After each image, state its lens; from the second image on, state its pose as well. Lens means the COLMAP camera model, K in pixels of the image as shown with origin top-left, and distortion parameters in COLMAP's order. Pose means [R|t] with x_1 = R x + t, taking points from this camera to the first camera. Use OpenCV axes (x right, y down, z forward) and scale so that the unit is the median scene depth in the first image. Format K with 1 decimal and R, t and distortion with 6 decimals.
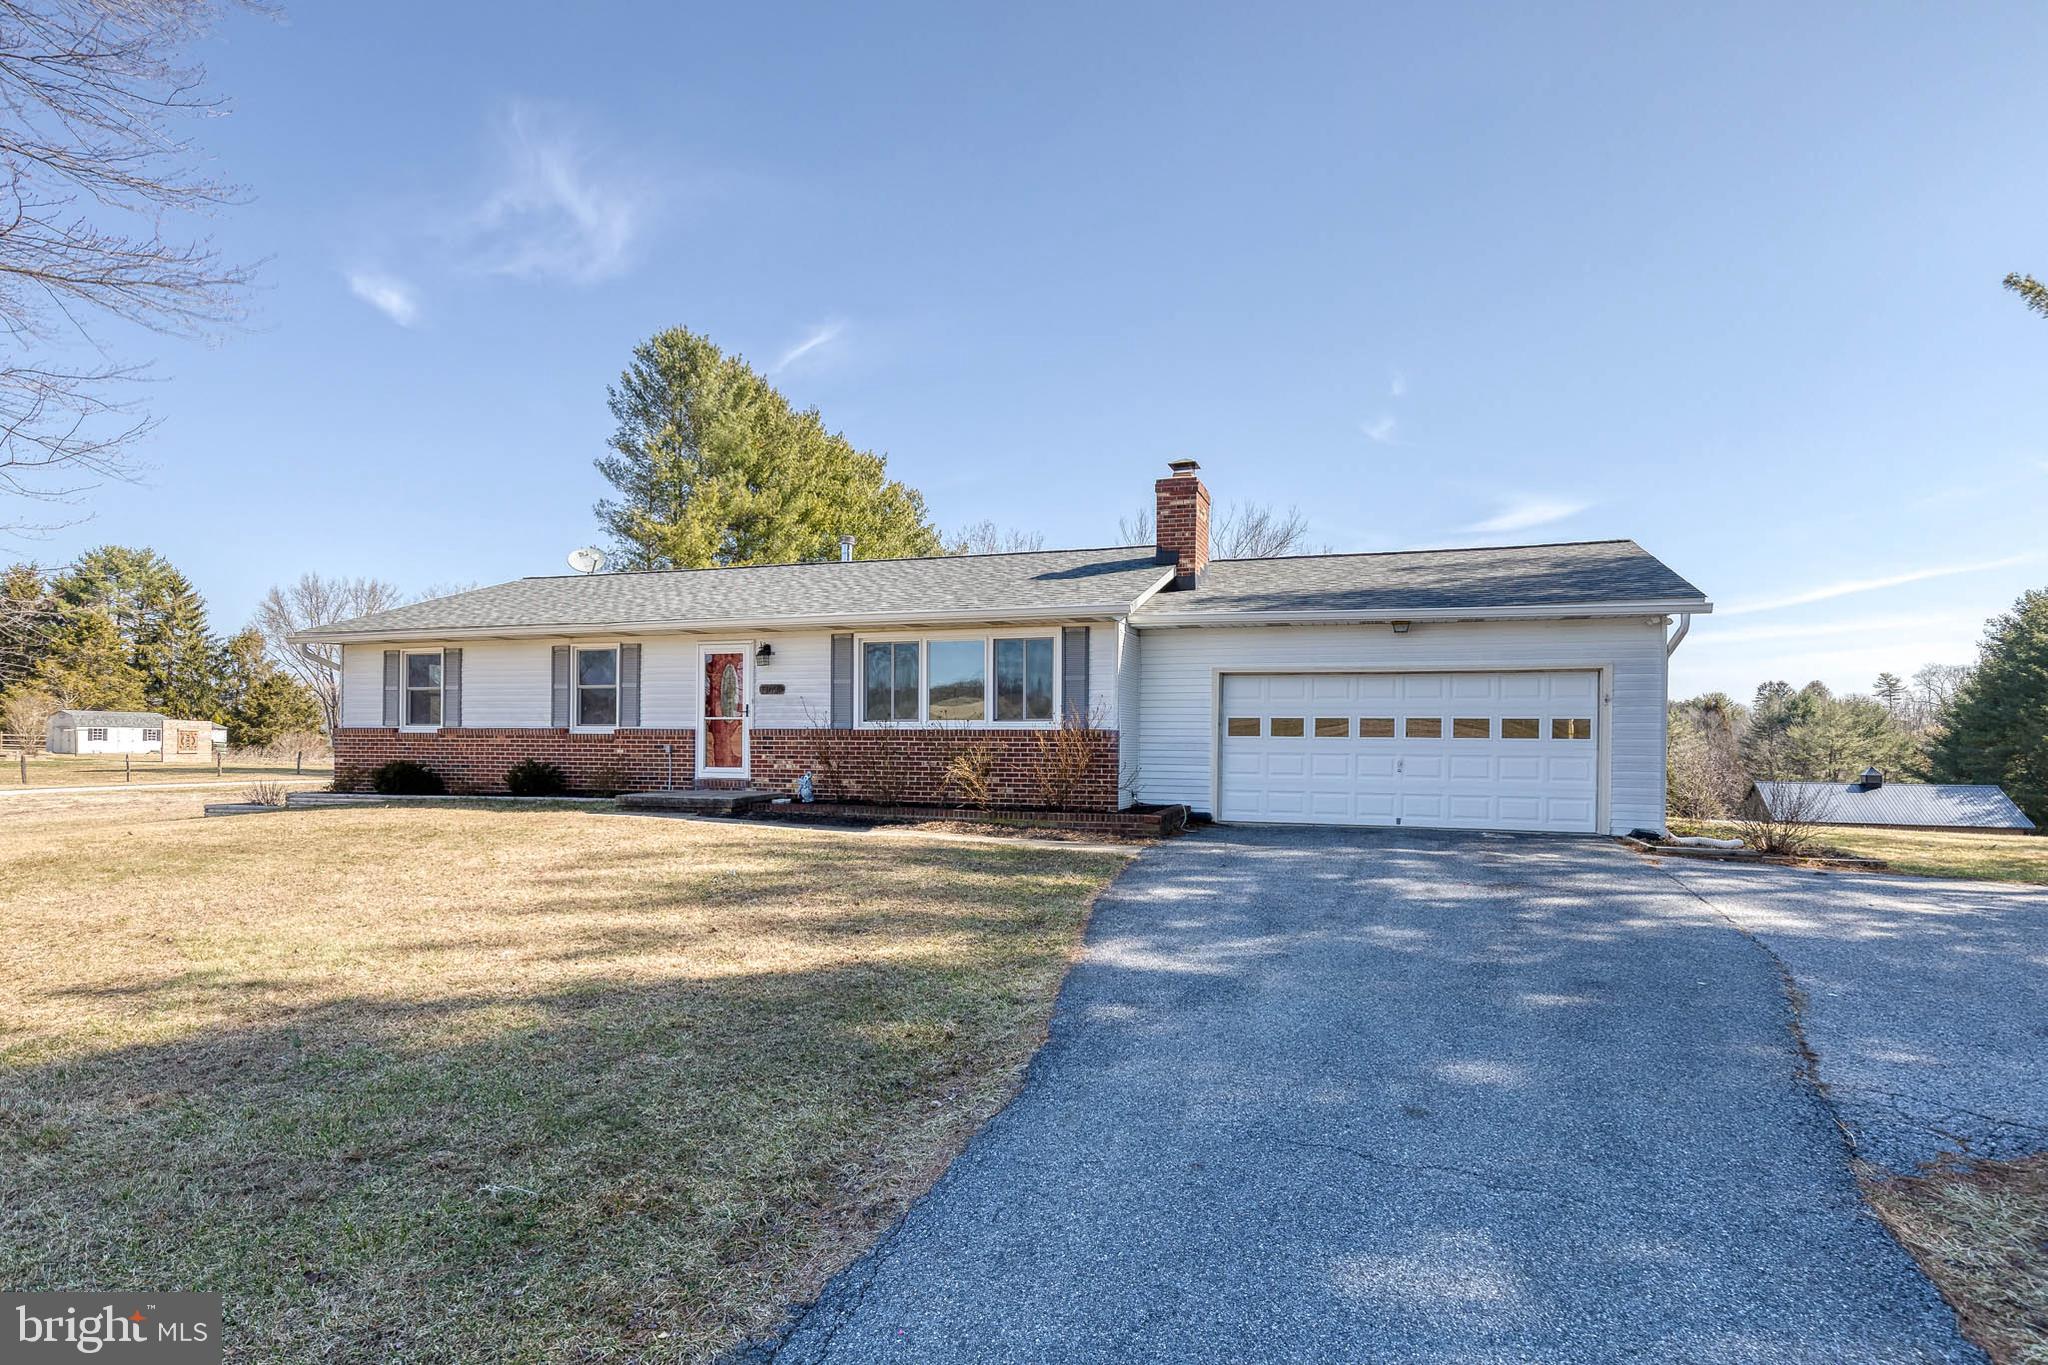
lens RADIAL K [[1126.2, 0, 1024.0], [0, 1126.2, 682.5], [0, 0, 1]] dist [-0.028587, -0.000117]
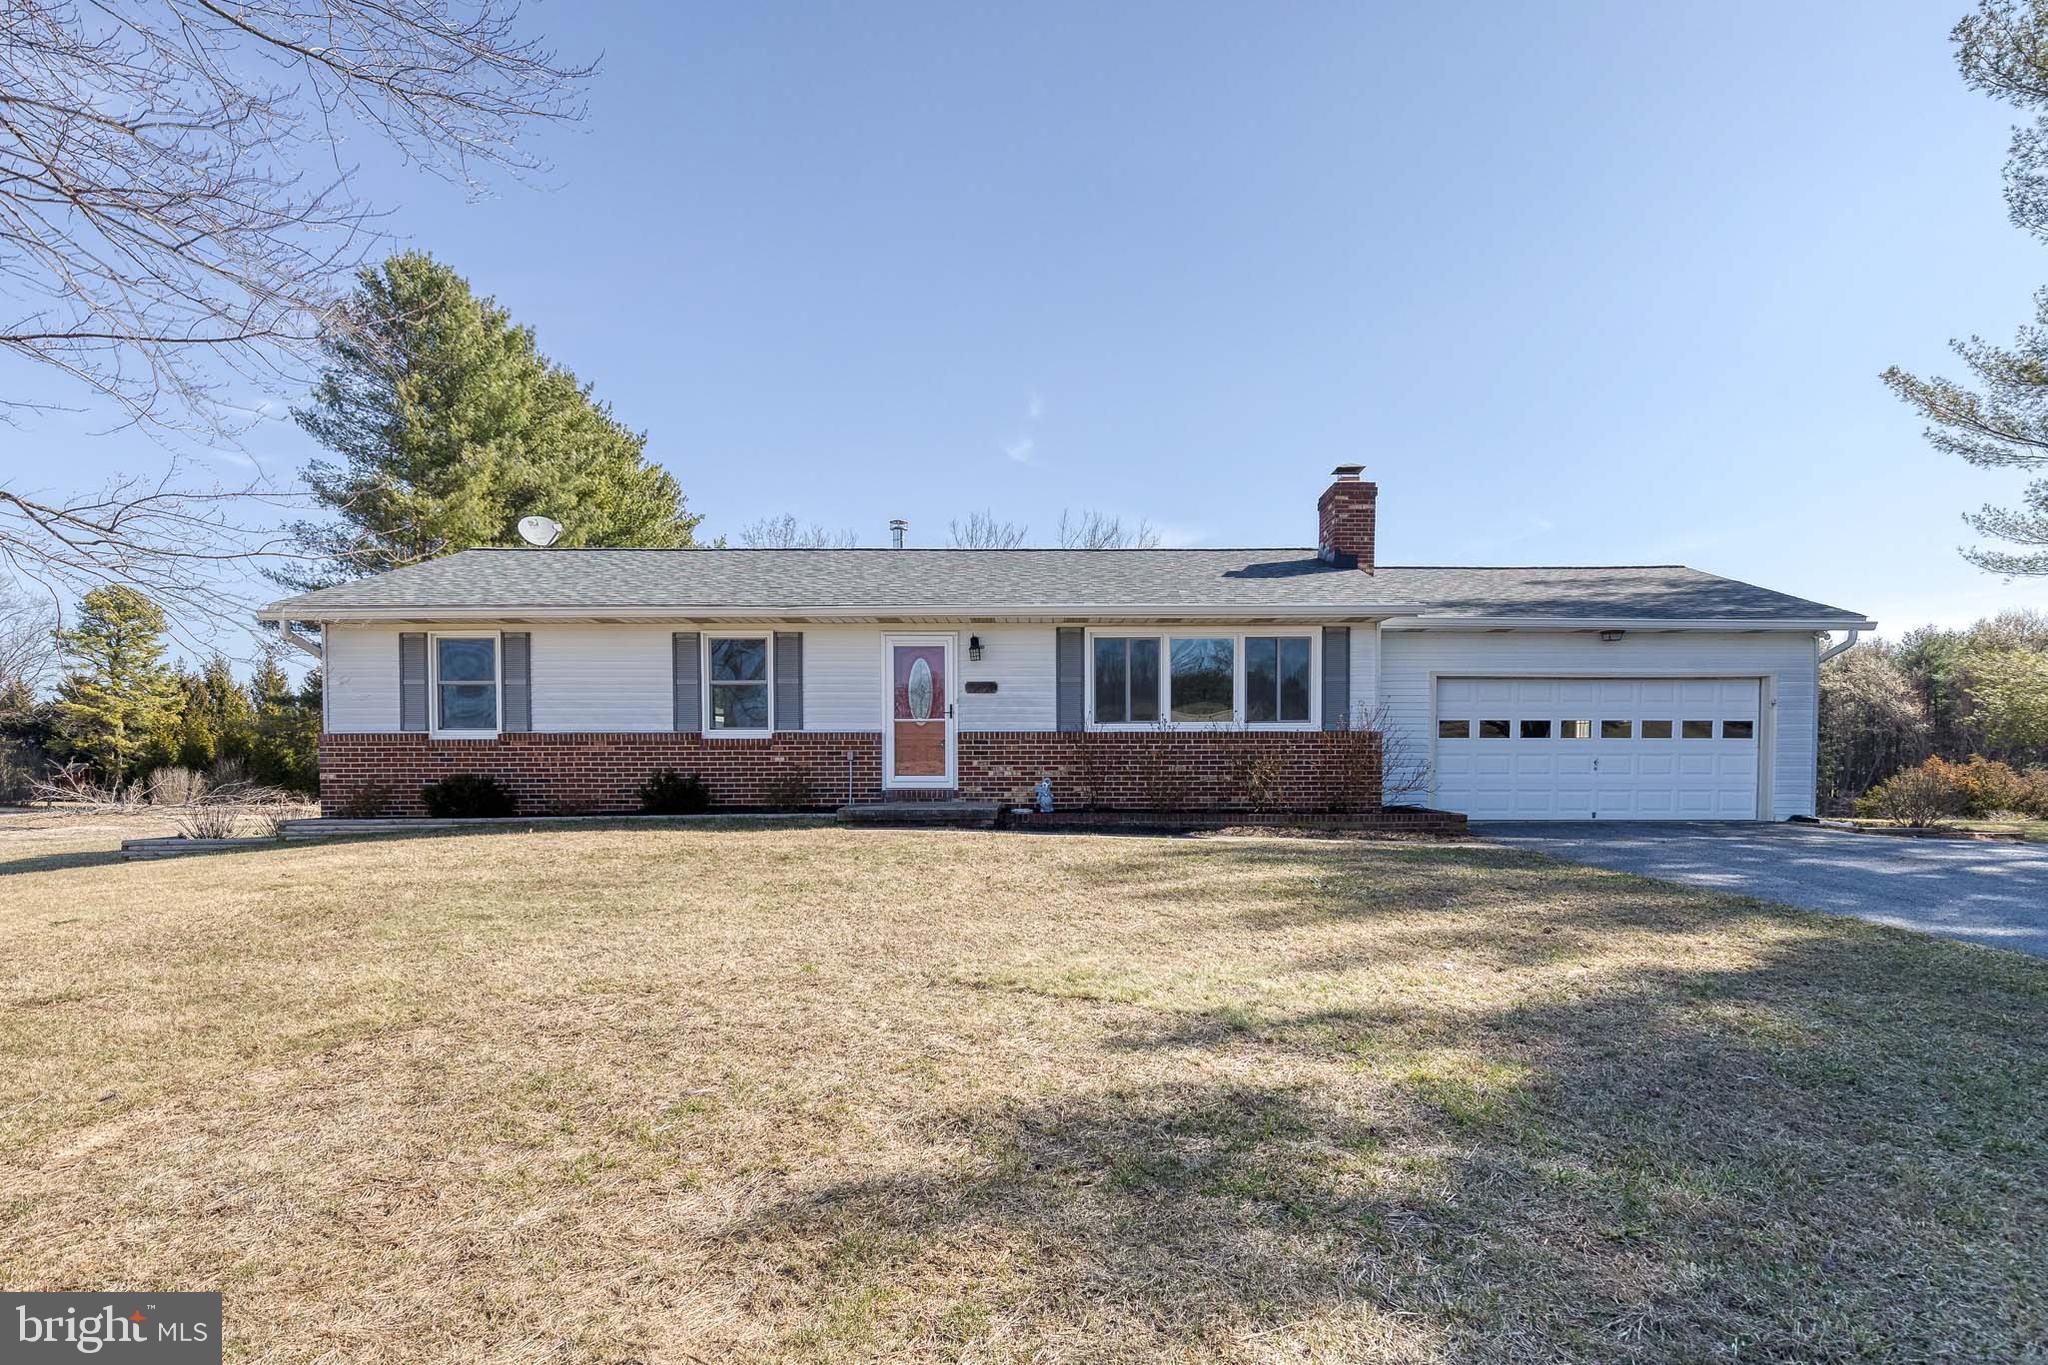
lens RADIAL K [[1103.1, 0, 1024.0], [0, 1103.1, 721.7], [0, 0, 1]] dist [-0.014550, 0.000315]
pose [[0.944905, -0.000332, 0.327345, -0.479256], [-0.010040, 0.999500, 0.029993, 0.006568], [-0.327191, -0.031627, 0.944429, 0.160971]]
